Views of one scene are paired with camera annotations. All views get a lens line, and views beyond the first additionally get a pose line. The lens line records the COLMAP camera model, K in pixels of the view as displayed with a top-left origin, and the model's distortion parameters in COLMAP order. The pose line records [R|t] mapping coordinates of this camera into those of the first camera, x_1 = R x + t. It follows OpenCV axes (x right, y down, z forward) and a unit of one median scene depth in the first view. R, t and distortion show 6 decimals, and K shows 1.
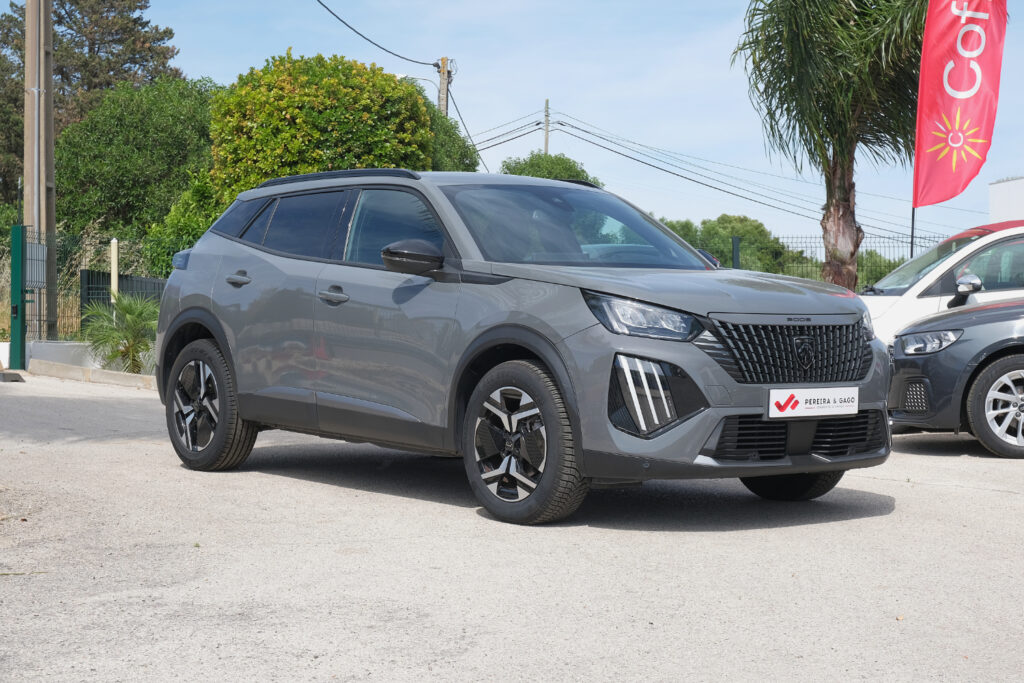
lens RADIAL K [[1926.2, 0, 521.3], [0, 1926.2, 339.6], [0, 0, 1]] dist [-0.061637, 0.000000]
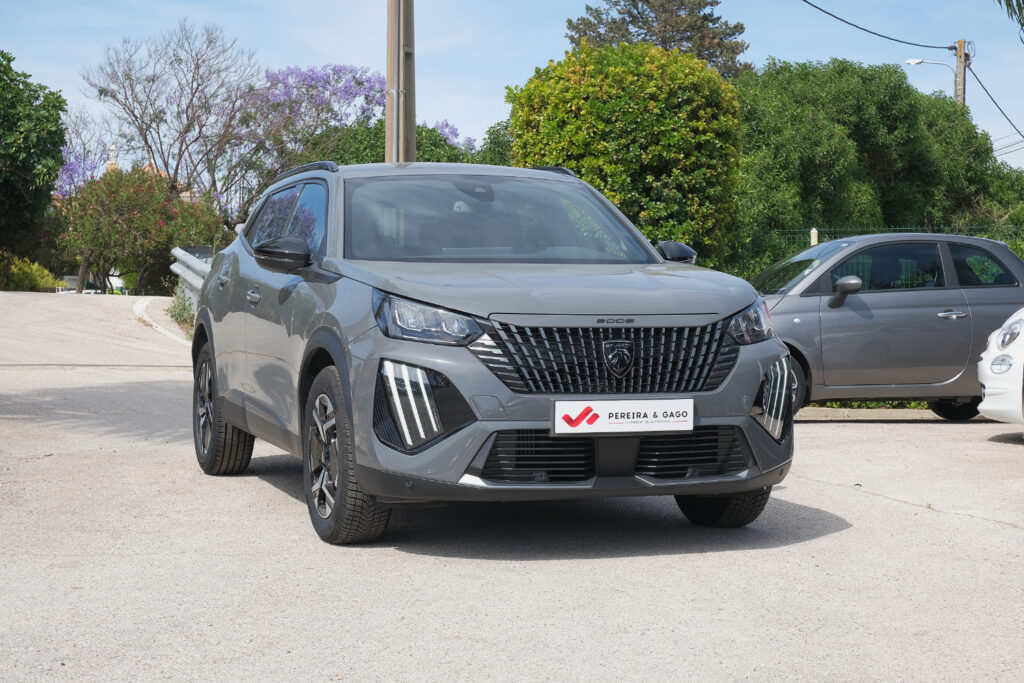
lens RADIAL K [[1926.2, 0, 510.2], [0, 1926.2, 342.8], [0, 0, 1]] dist [-0.061637, 0.000000]
pose [[0.940849, 0.002408, -0.338818, 0.322305], [-0.000854, 0.999988, 0.004736, -0.003810], [0.338826, -0.004166, 0.940840, 0.133178]]
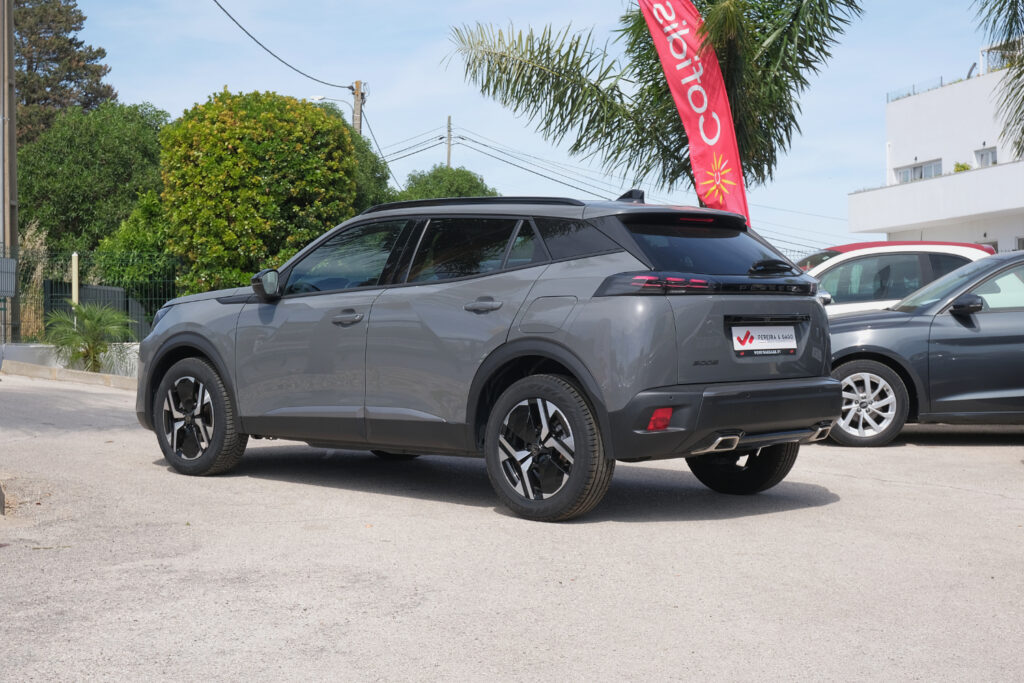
lens RADIAL K [[1776.5, 0, 508.9], [0, 1776.5, 340.5], [0, 0, 1]] dist [-0.047424, 0.000000]
pose [[0.998819, -0.000682, 0.048575, -0.013894], [0.000438, 0.999987, 0.005037, -0.011656], [-0.048578, -0.005010, 0.998807, -0.104151]]
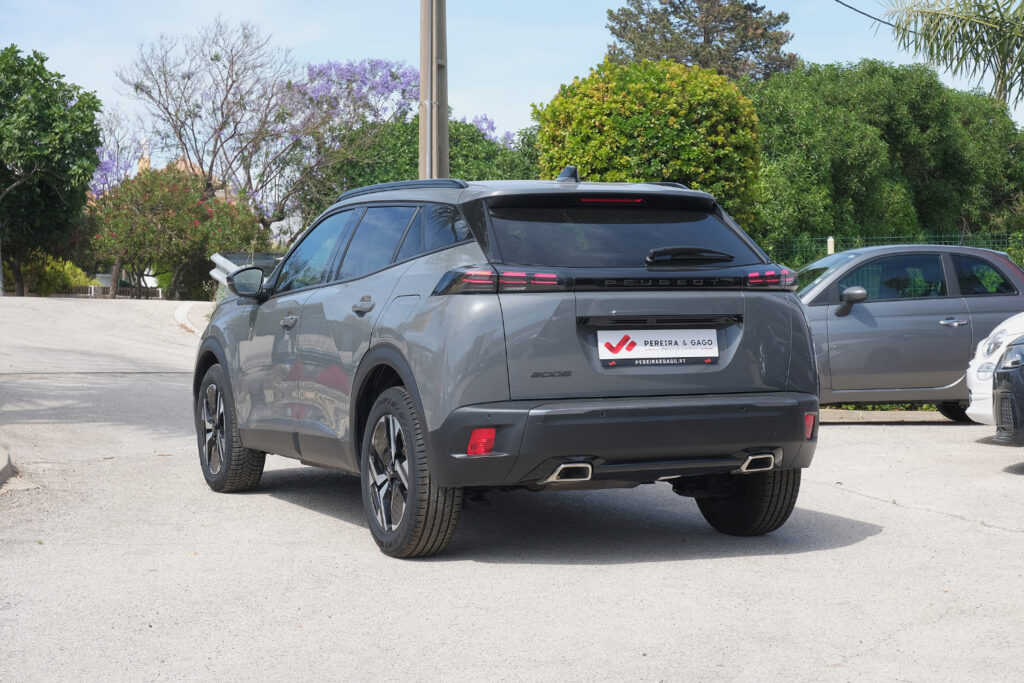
lens RADIAL K [[2001.0, 0, 513.4], [0, 2001.0, 339.5], [0, 0, 1]] dist [-0.011414, 0.000000]
pose [[0.933584, -0.001247, -0.358357, 0.390164], [0.003470, 0.999979, 0.005560, -0.014892], [0.358342, -0.006434, 0.933568, -0.006212]]
